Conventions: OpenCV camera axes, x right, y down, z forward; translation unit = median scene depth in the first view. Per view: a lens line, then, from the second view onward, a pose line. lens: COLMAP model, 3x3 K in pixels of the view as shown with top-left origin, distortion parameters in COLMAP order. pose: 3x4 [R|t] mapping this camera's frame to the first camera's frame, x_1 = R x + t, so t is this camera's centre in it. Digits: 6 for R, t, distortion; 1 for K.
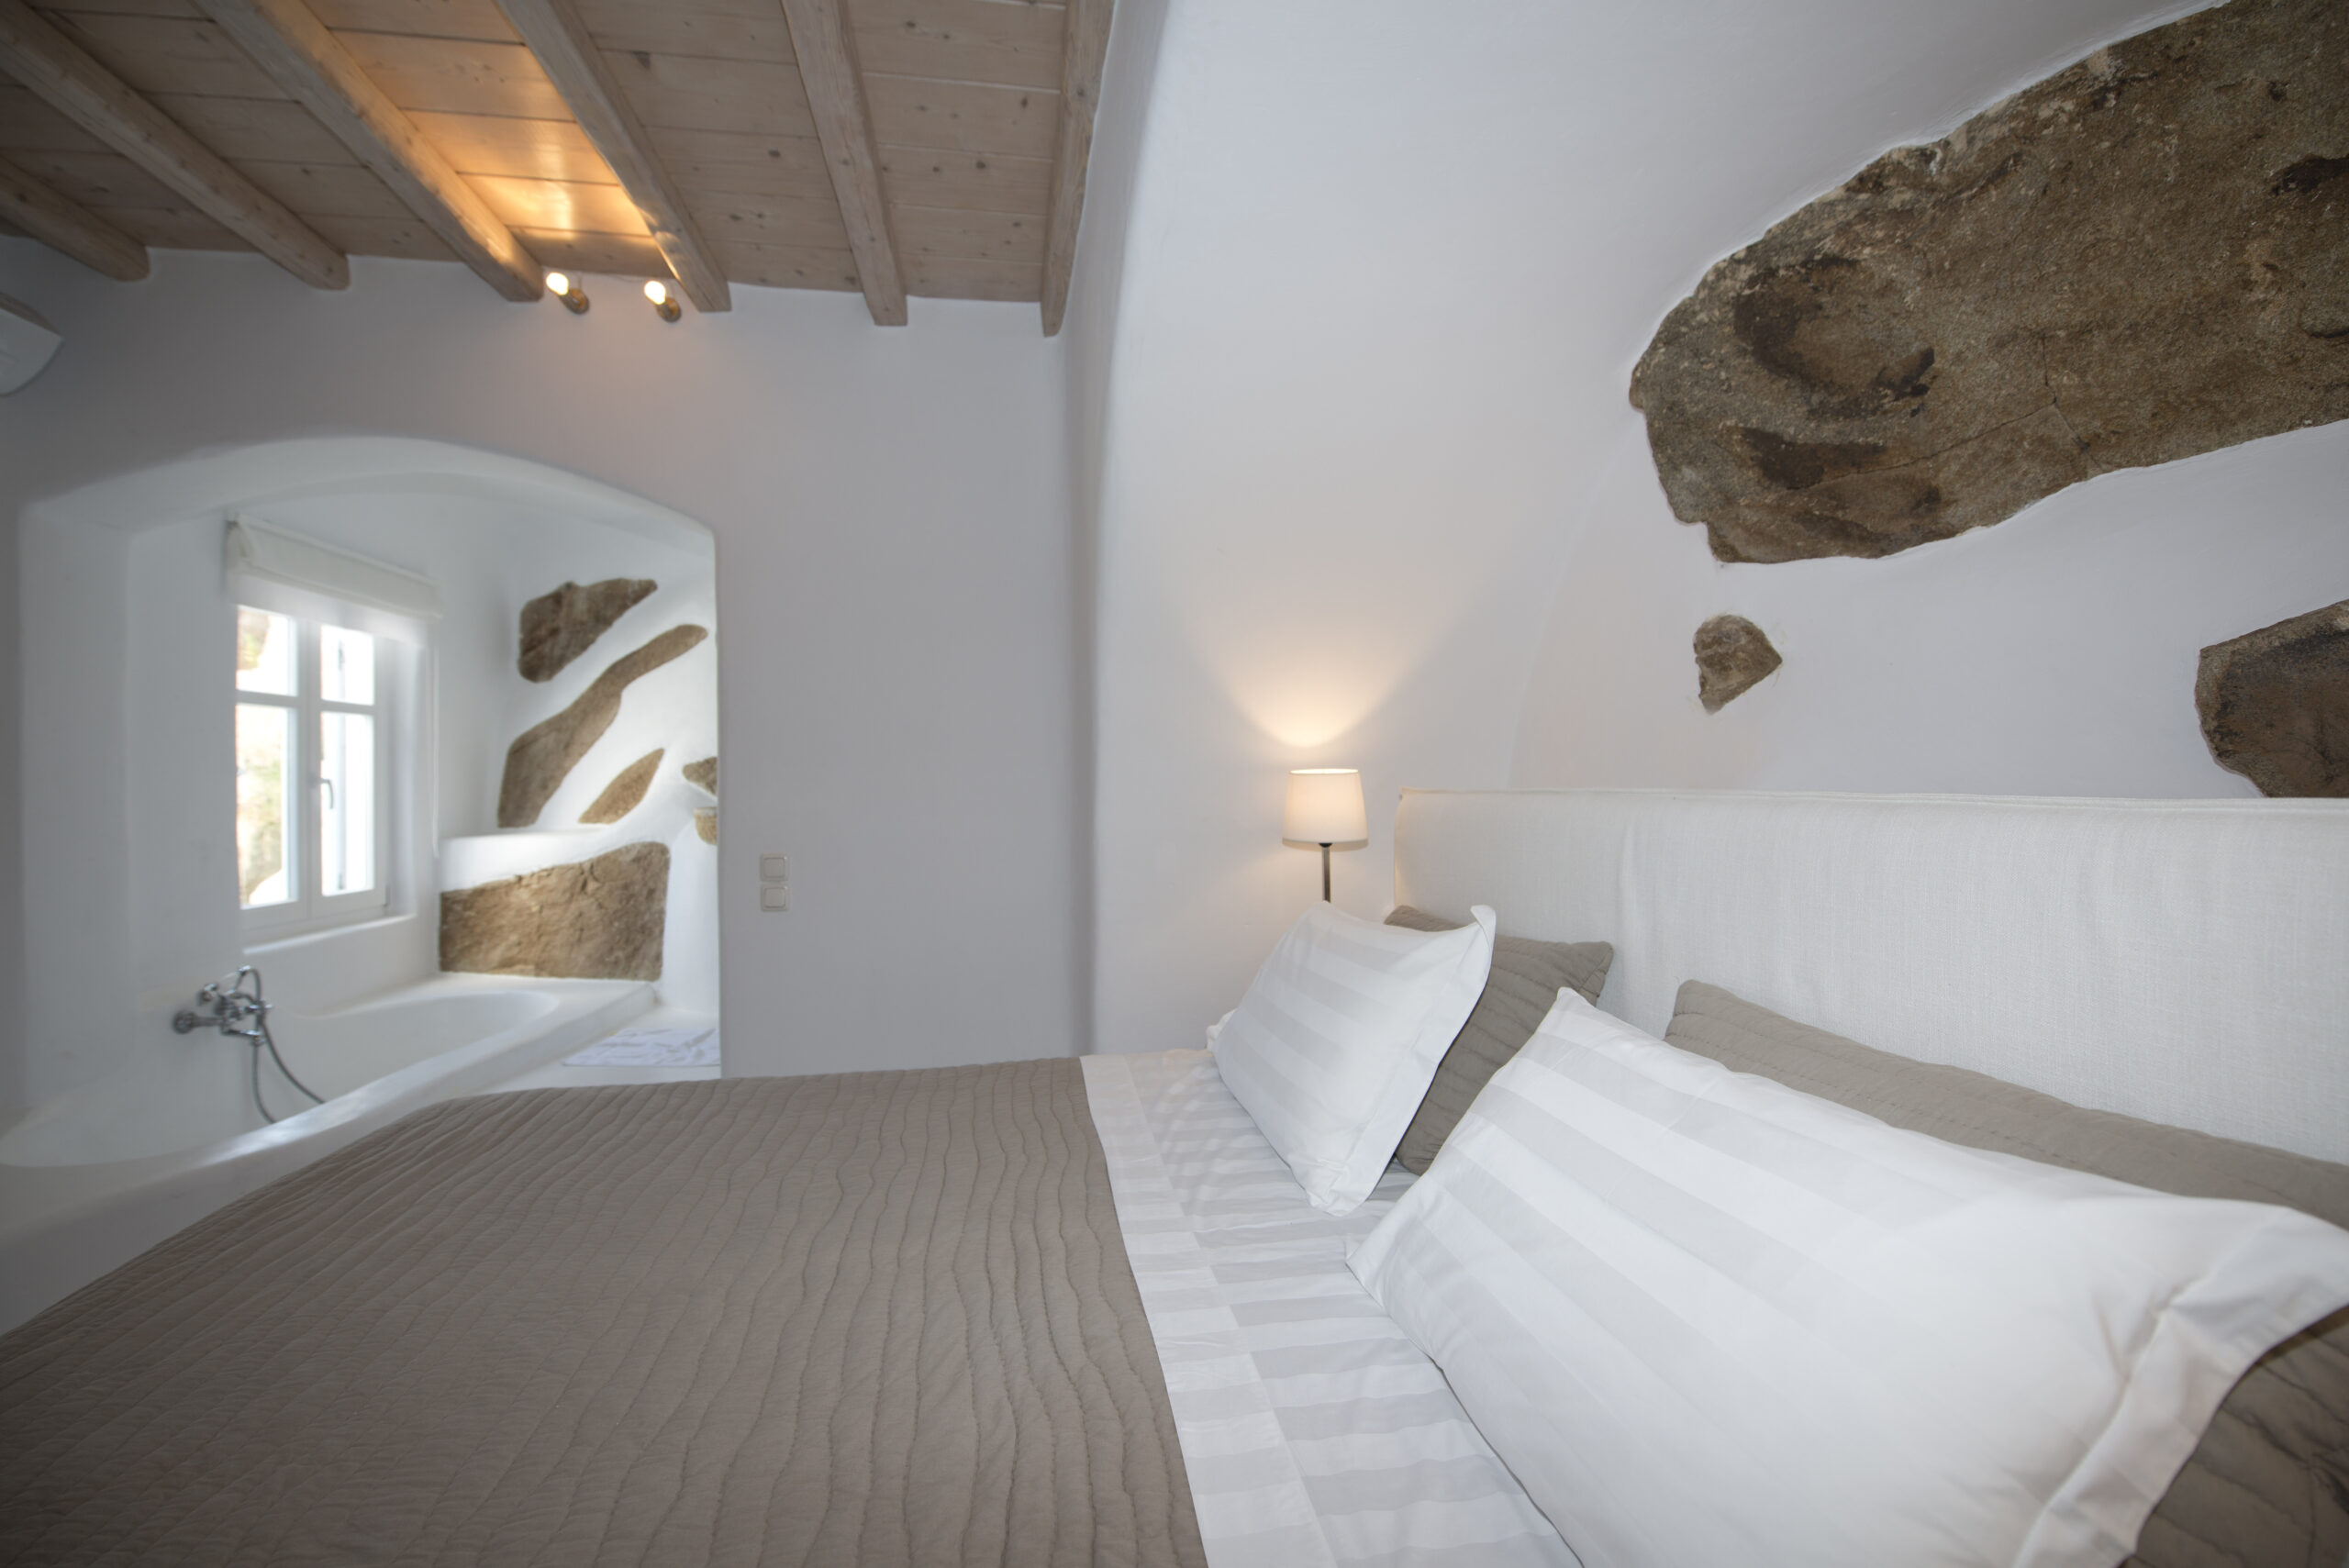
lens RADIAL K [[941.7, 0, 1164.0], [0, 941.7, 779.8], [0, 0, 1]] dist [-0.001568, -0.000129]
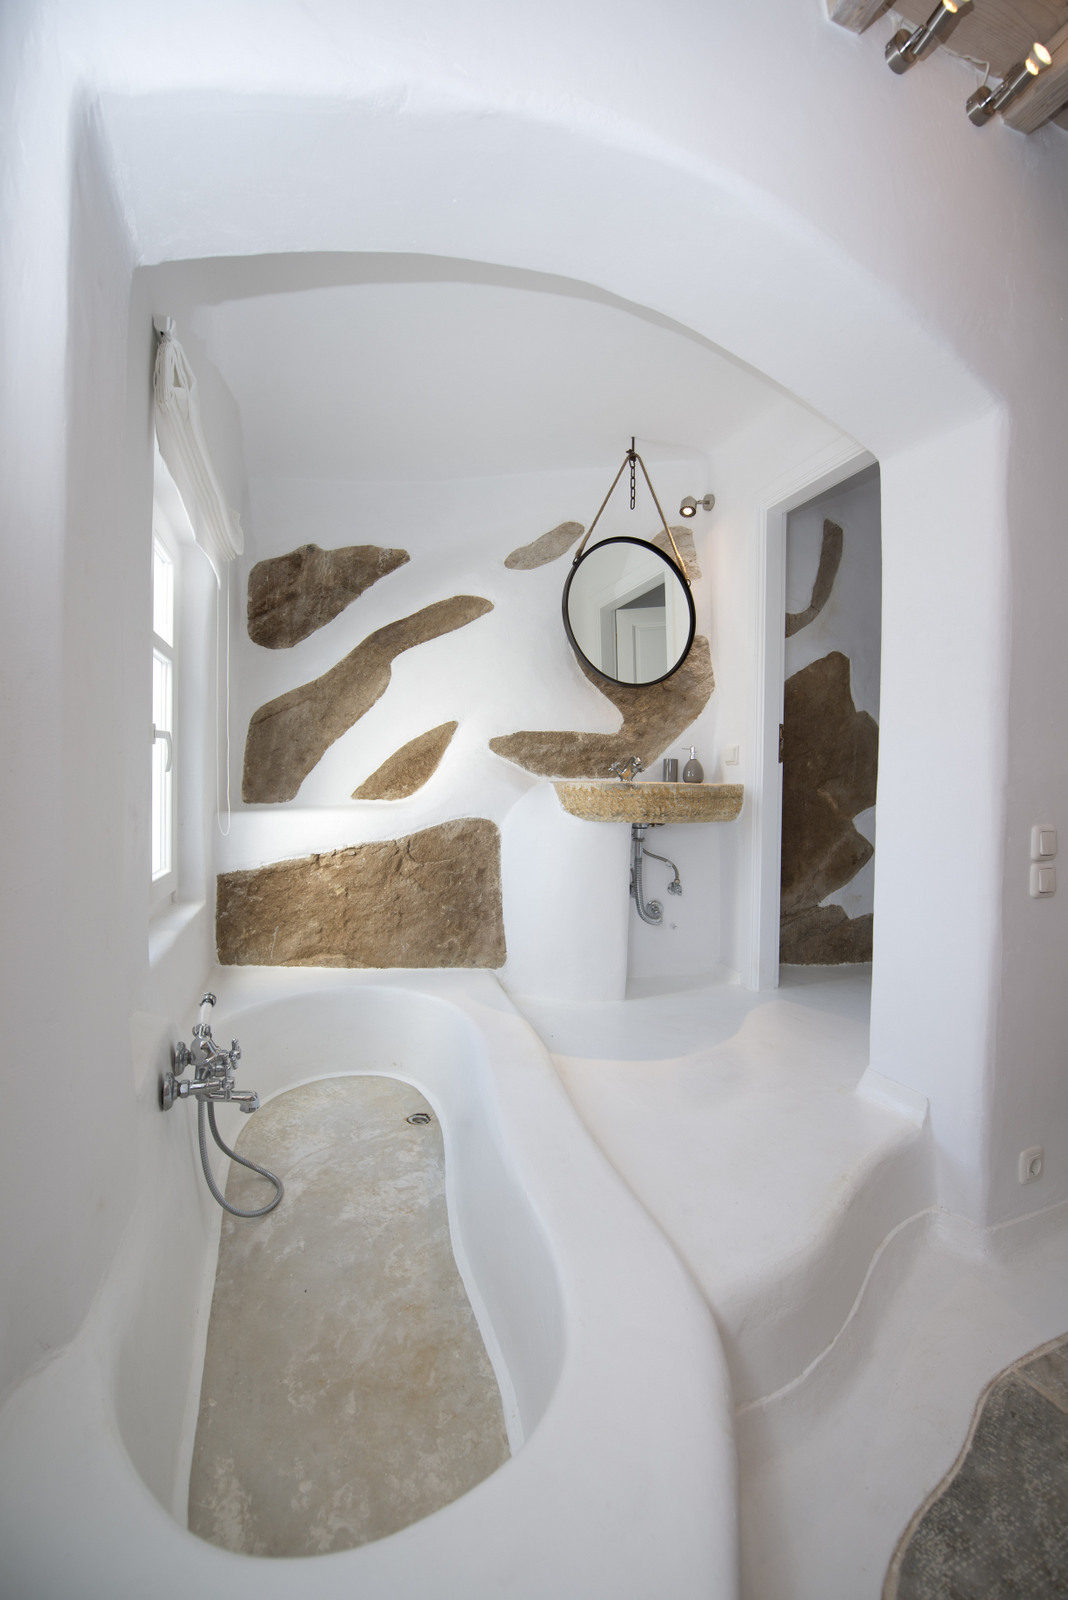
lens RADIAL K [[641.5, 0, 537.5], [0, 641.5, 804.8], [0, 0, 1]] dist [-0.001568, -0.000129]
pose [[0.976266, 0.015562, 0.216014, -0.613297], [-0.018579, 0.999756, 0.011942, 0.043213], [-0.215775, -0.015672, 0.976317, 0.360777]]
